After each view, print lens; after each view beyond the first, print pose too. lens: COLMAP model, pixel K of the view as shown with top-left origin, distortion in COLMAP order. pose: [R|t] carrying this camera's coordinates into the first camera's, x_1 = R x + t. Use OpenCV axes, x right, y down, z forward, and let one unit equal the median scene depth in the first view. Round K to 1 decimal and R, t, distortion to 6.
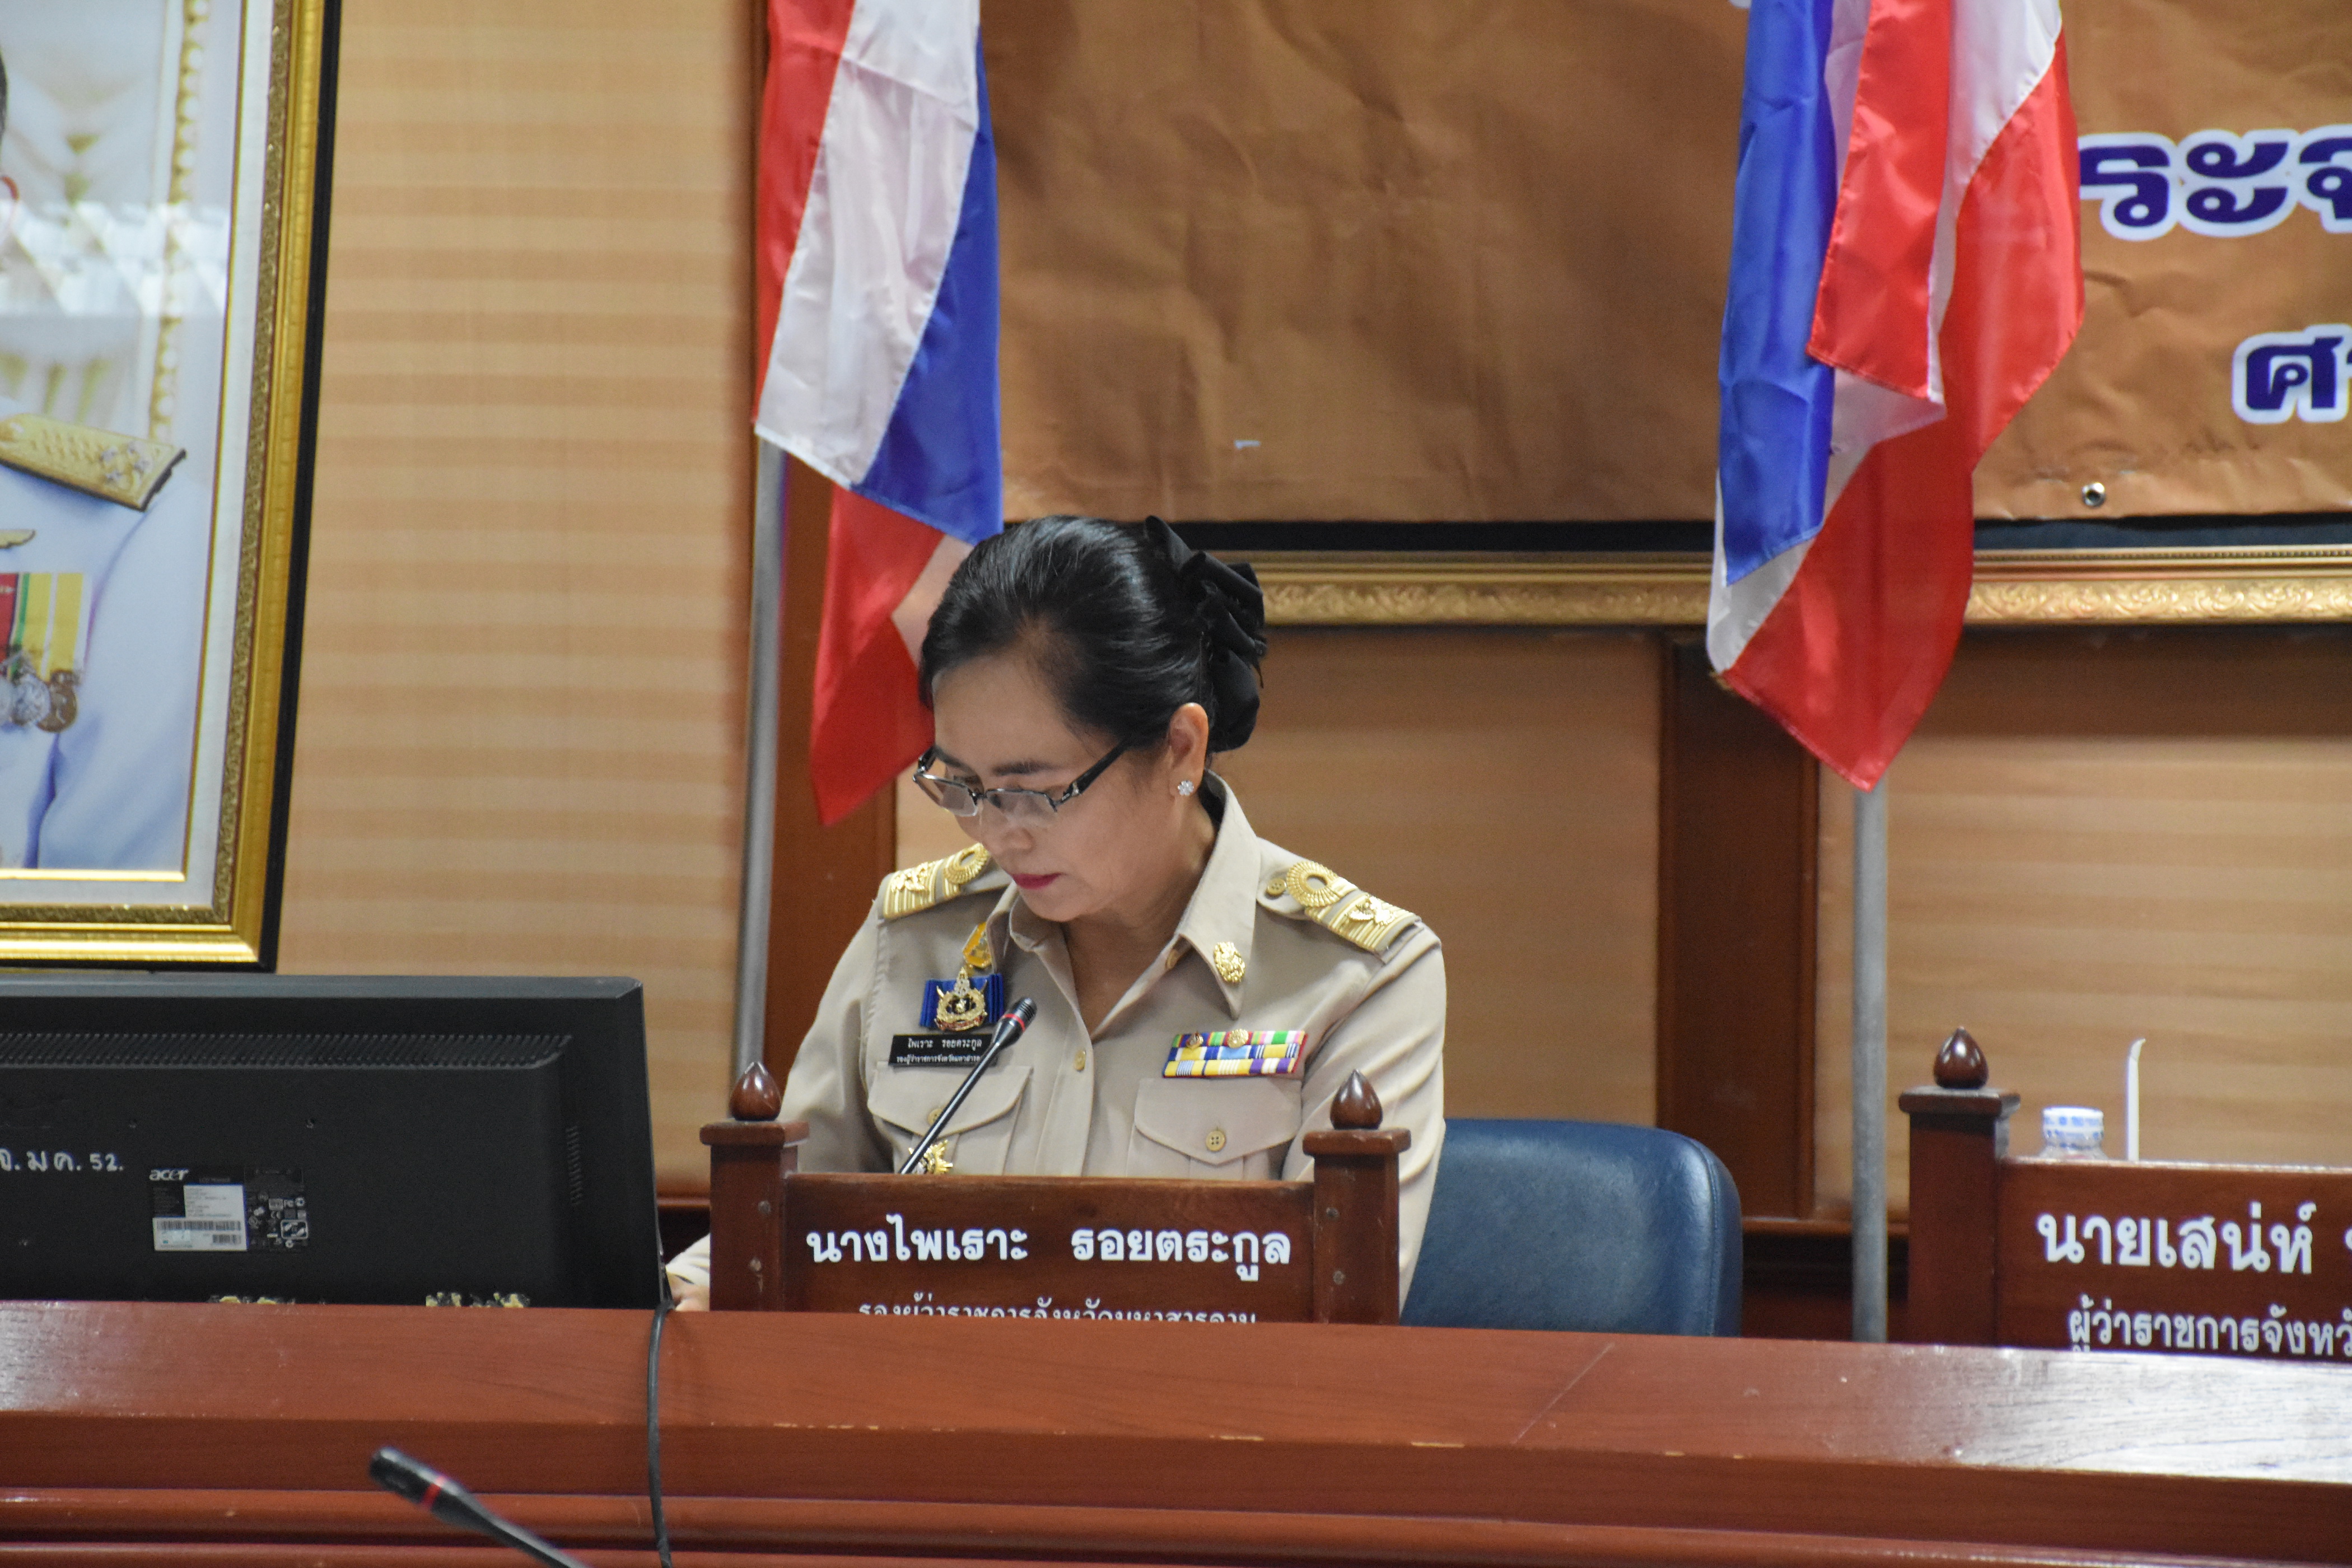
lens RADIAL K [[9562.7, 0, 1101.9], [0, 9562.7, 840.2], [0, 0, 1]] dist [1.612567, 0.000000]
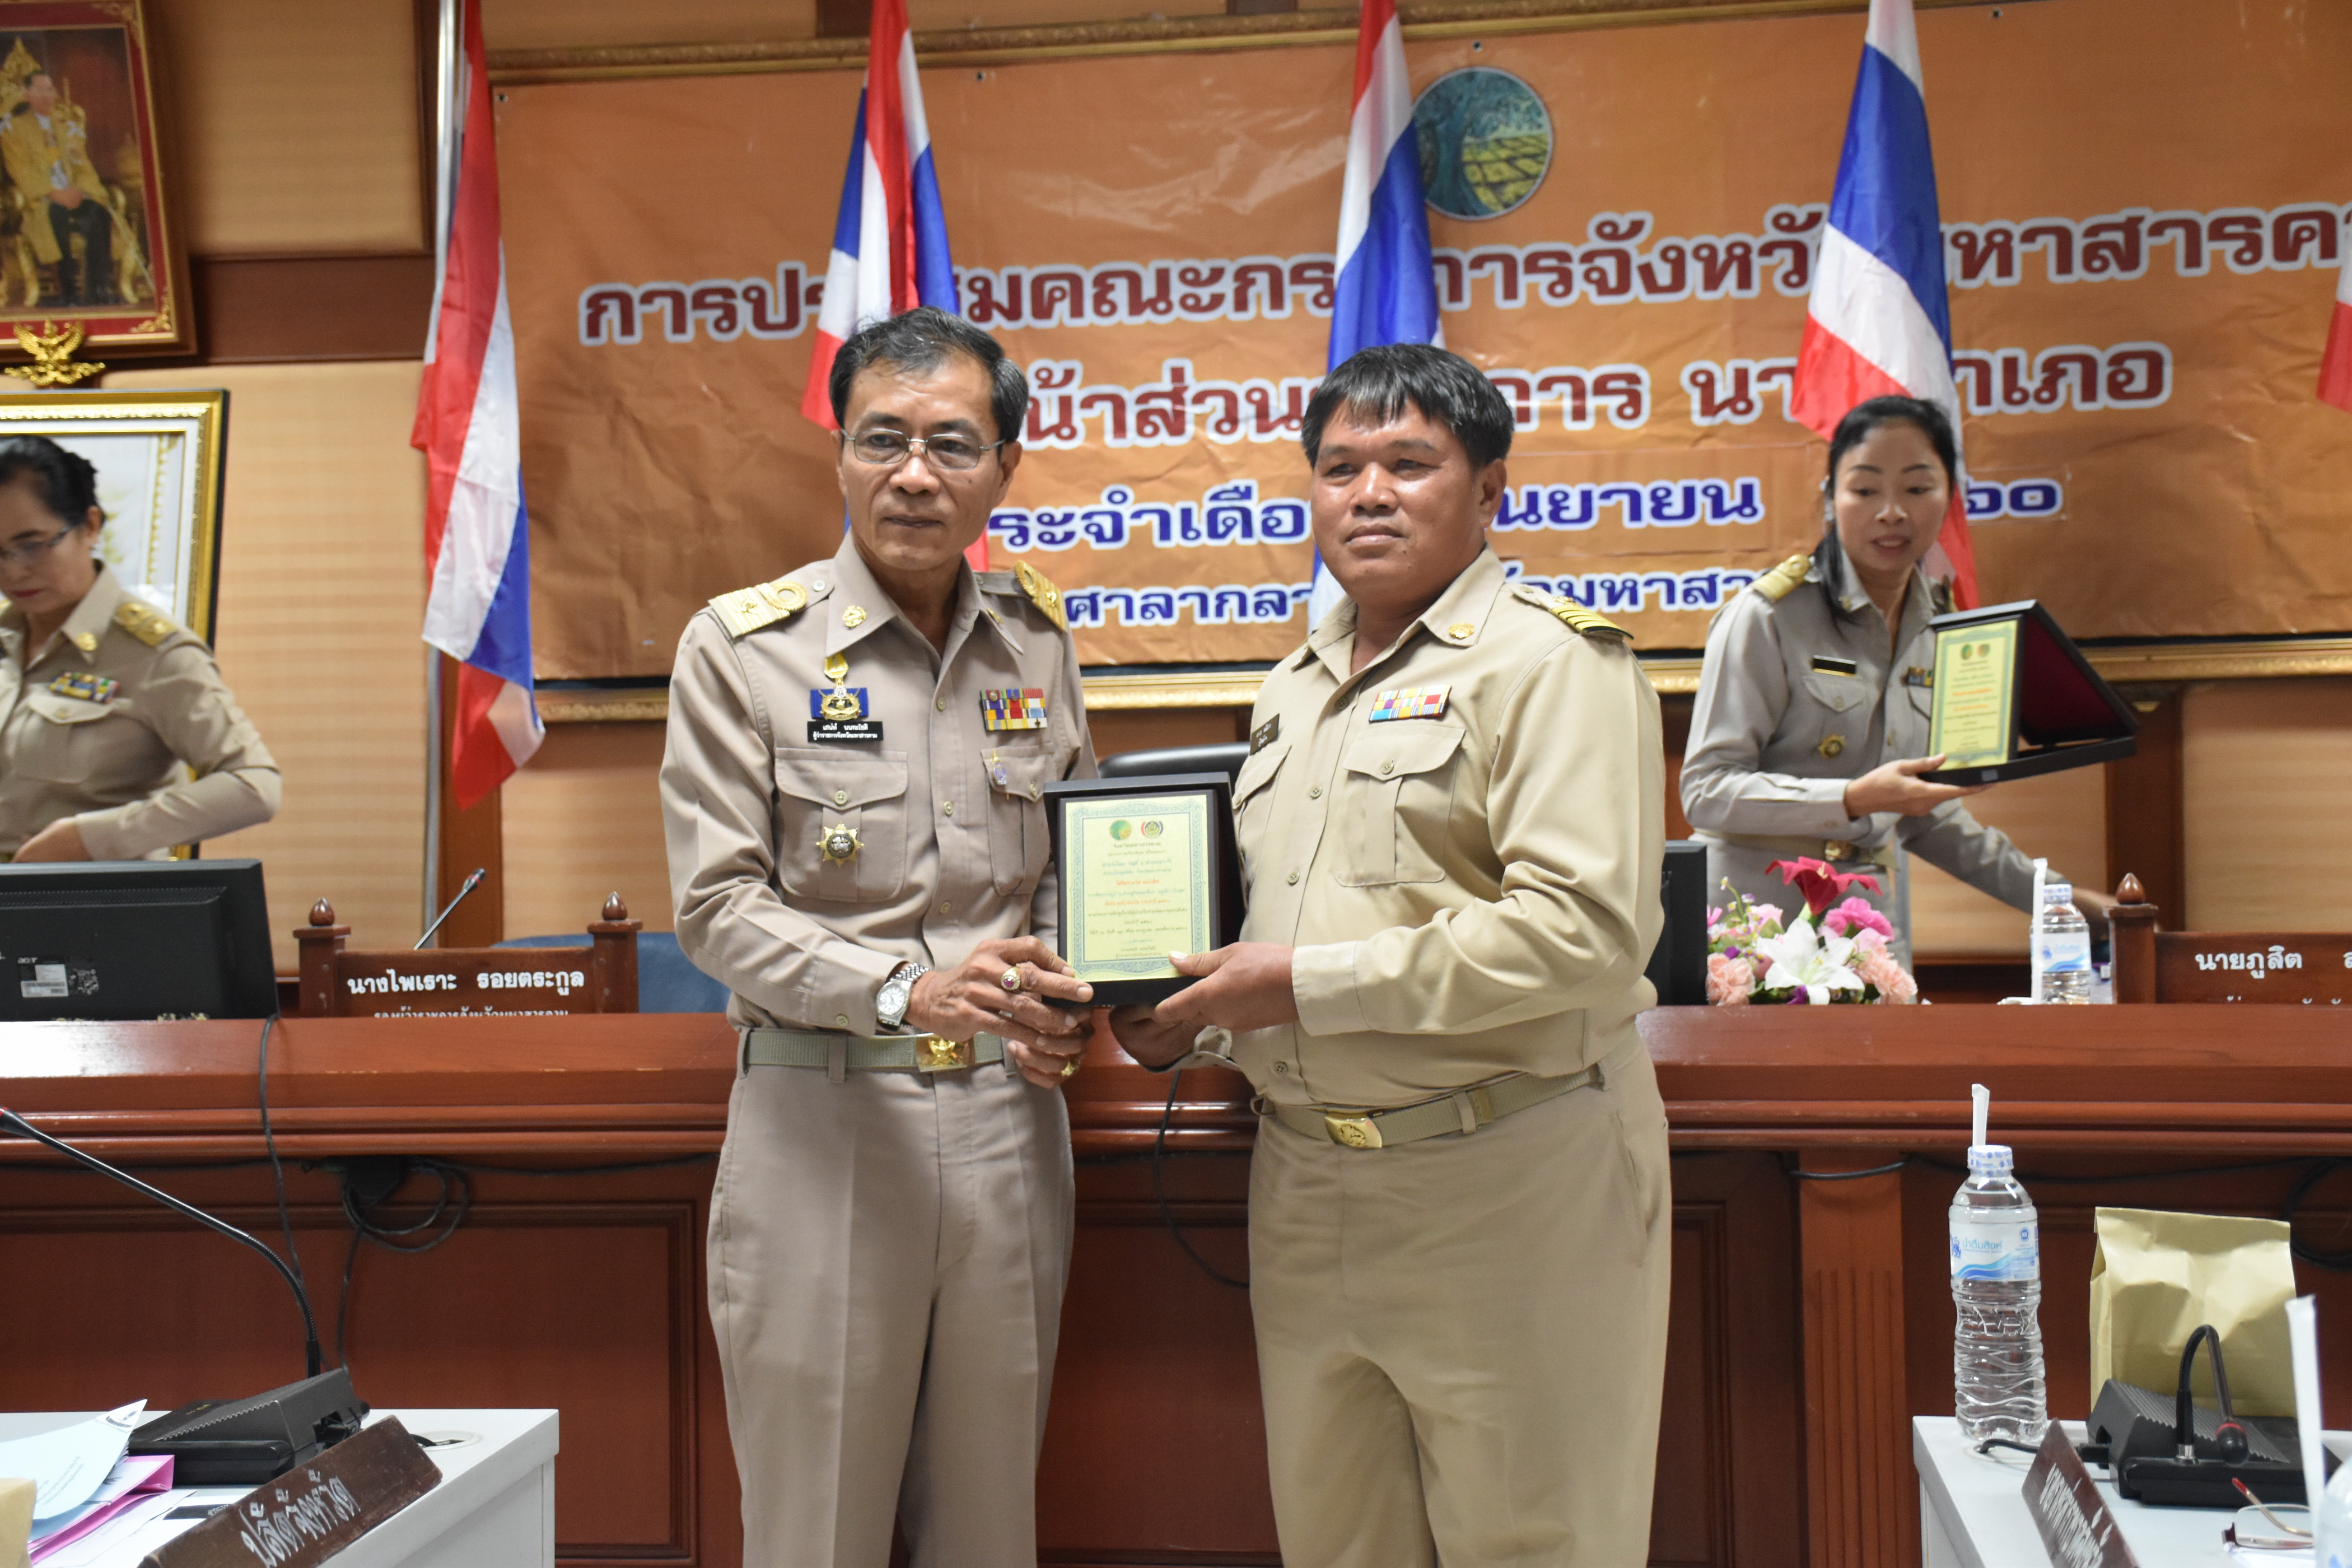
lens RADIAL K [[2941.3, 0, 1170.3], [0, 2941.3, 782.1], [0, 0, 1]] dist [0.153675, 0.000000]
pose [[0.993337, -0.021566, 0.113210, 0.059969], [0.025512, 0.999112, -0.033525, 0.020061], [-0.112387, 0.036190, 0.993005, 0.281994]]
